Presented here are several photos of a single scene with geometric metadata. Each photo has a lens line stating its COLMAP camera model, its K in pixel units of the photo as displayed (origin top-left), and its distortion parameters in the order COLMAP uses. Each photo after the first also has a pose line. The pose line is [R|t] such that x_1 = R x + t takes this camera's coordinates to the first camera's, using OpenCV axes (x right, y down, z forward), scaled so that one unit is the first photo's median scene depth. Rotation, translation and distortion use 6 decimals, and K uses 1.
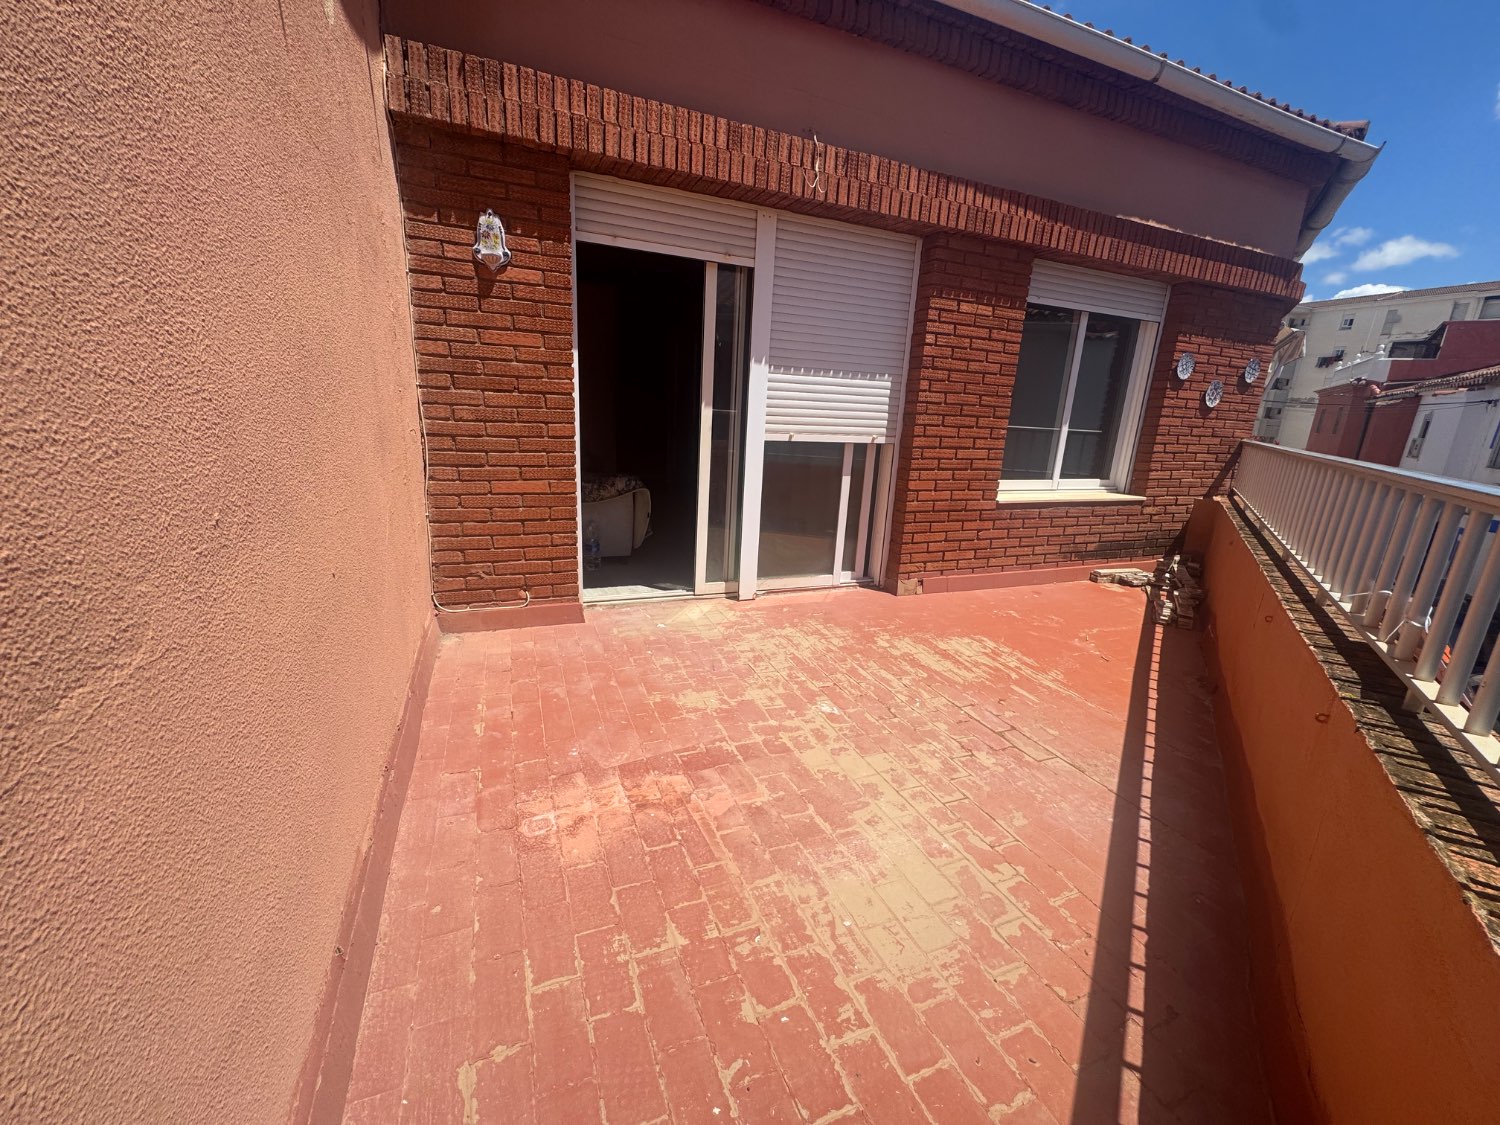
lens RADIAL K [[597.6, 0, 747.3], [0, 597.6, 563.9], [0, 0, 1]] dist [-0.004161, 0.000397]
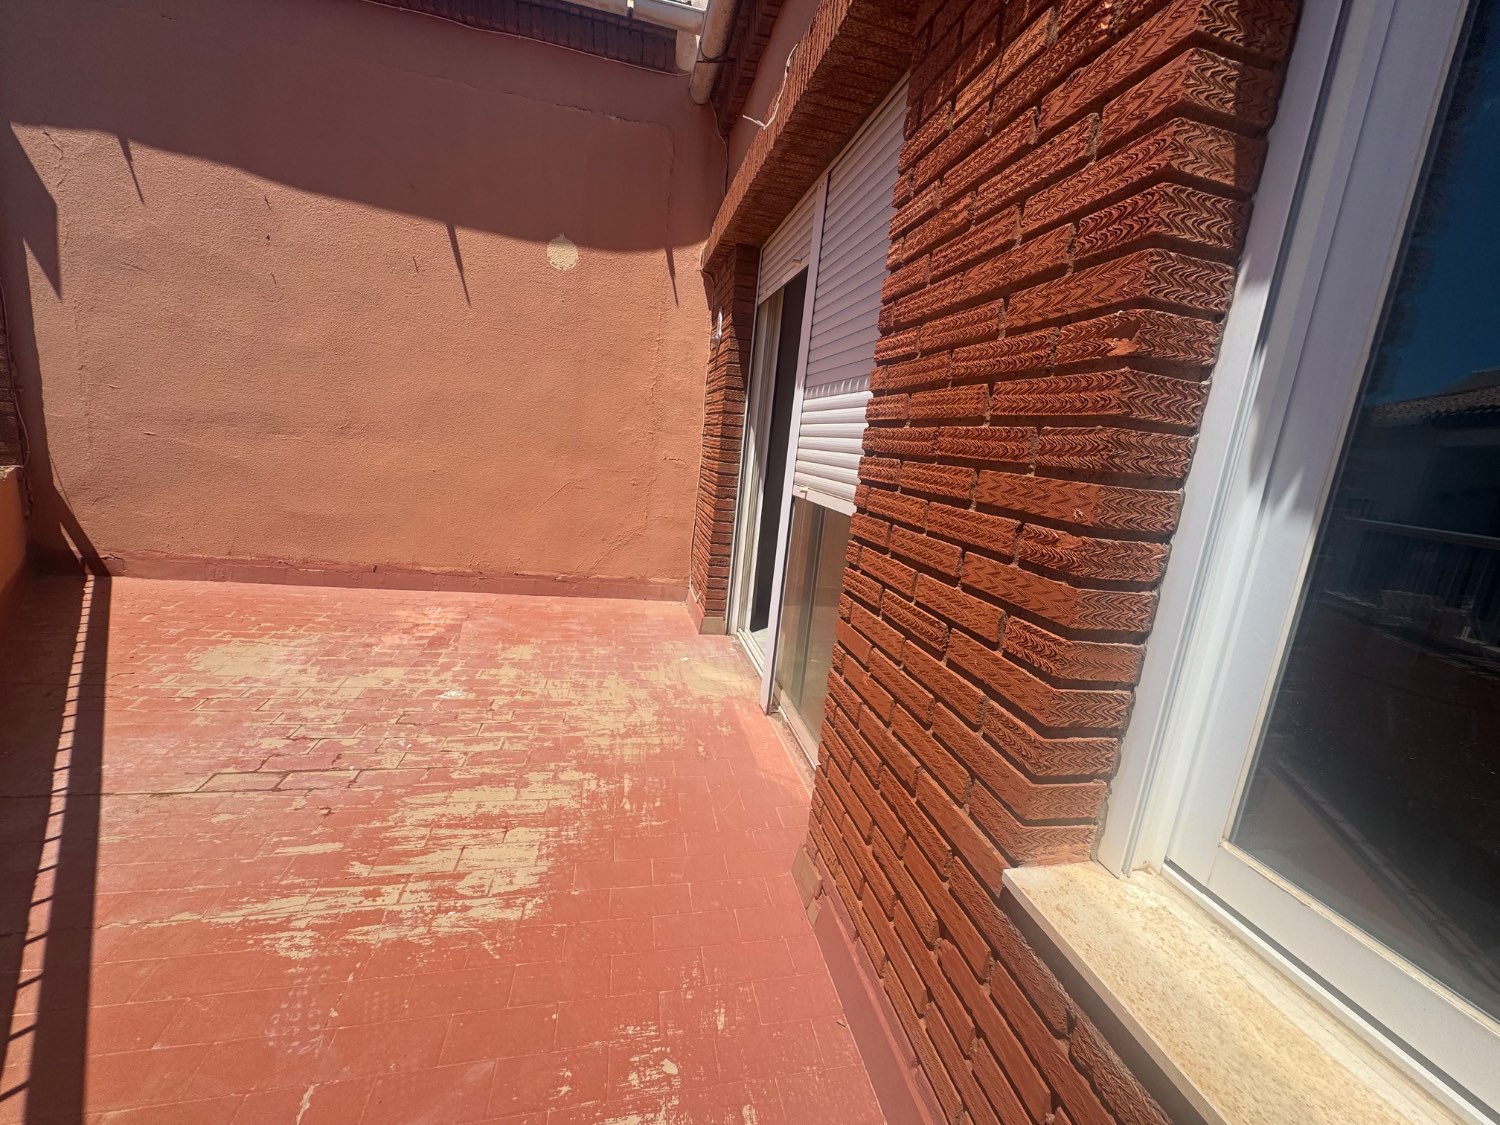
lens RADIAL K [[597.6, 0, 746.9], [0, 597.6, 562.0], [0, 0, 1]] dist [-0.004161, 0.000397]
pose [[-0.170053, 0.128786, -0.976983, 1.046776], [-0.360160, 0.914712, 0.183267, -0.349192], [0.917260, 0.383035, -0.109166, 1.516397]]
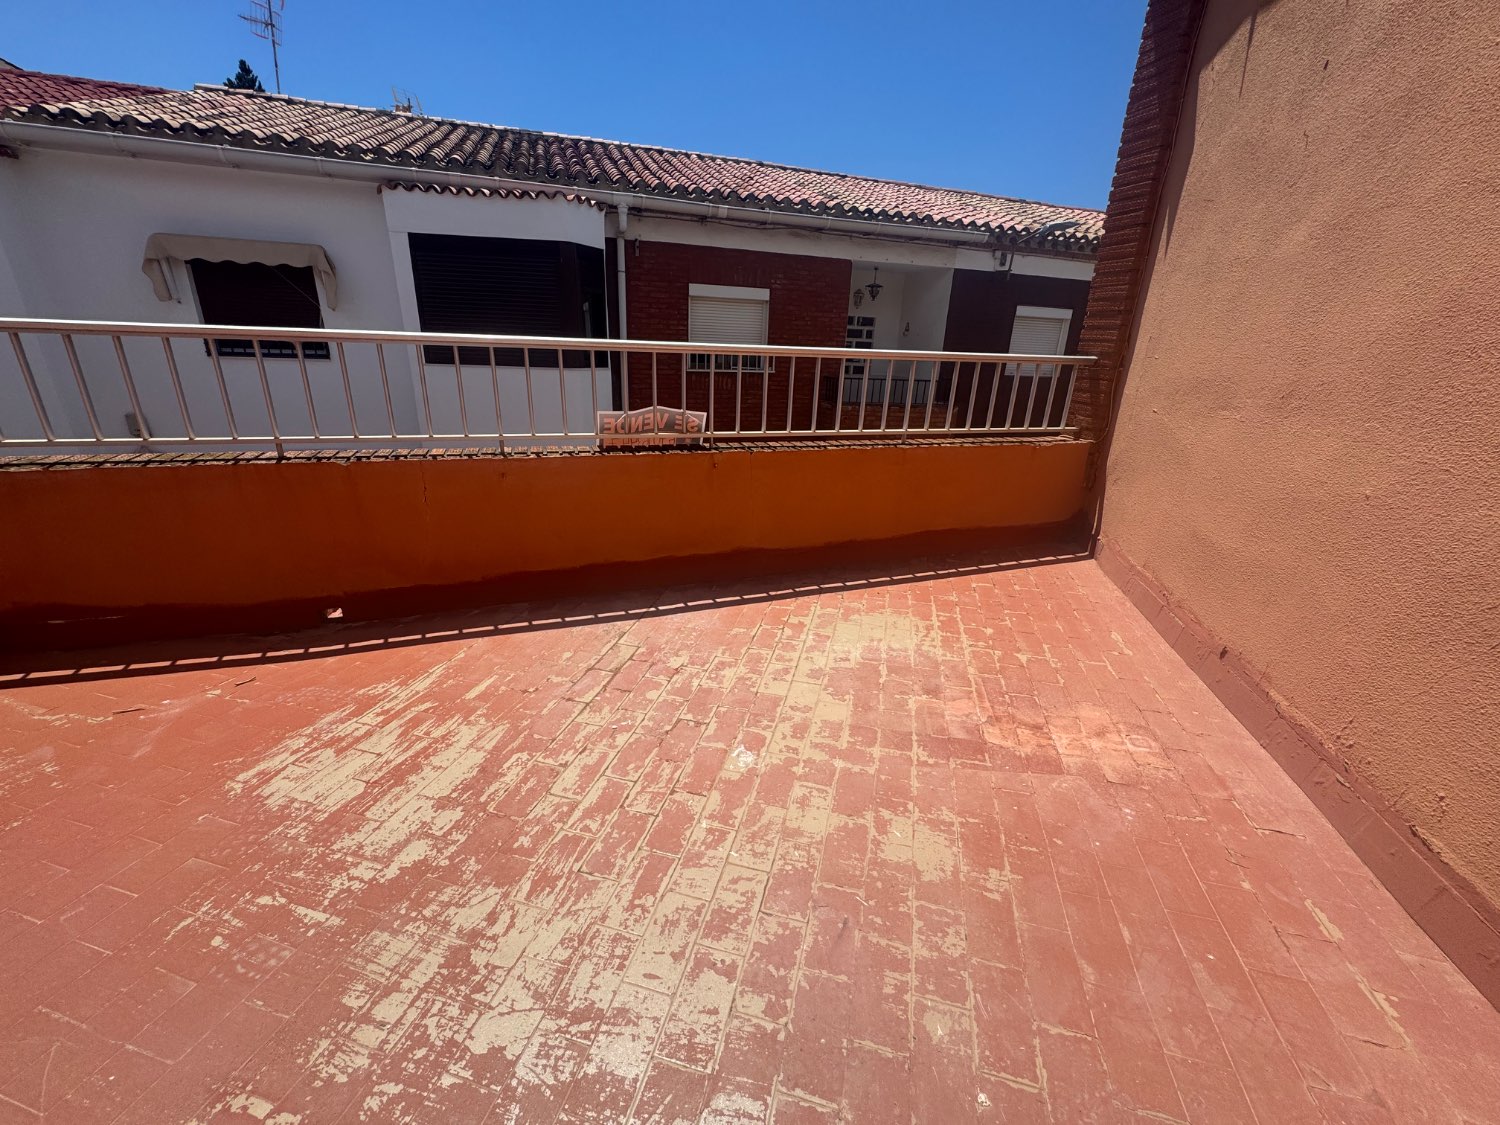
lens RADIAL K [[597.6, 0, 752.3], [0, 597.6, 567.8], [0, 0, 1]] dist [-0.004161, 0.000397]
pose [[-0.805224, -0.280626, 0.522363, -0.178695], [0.079125, 0.822197, 0.563677, -0.339212], [-0.587667, 0.495218, -0.639848, 1.349017]]
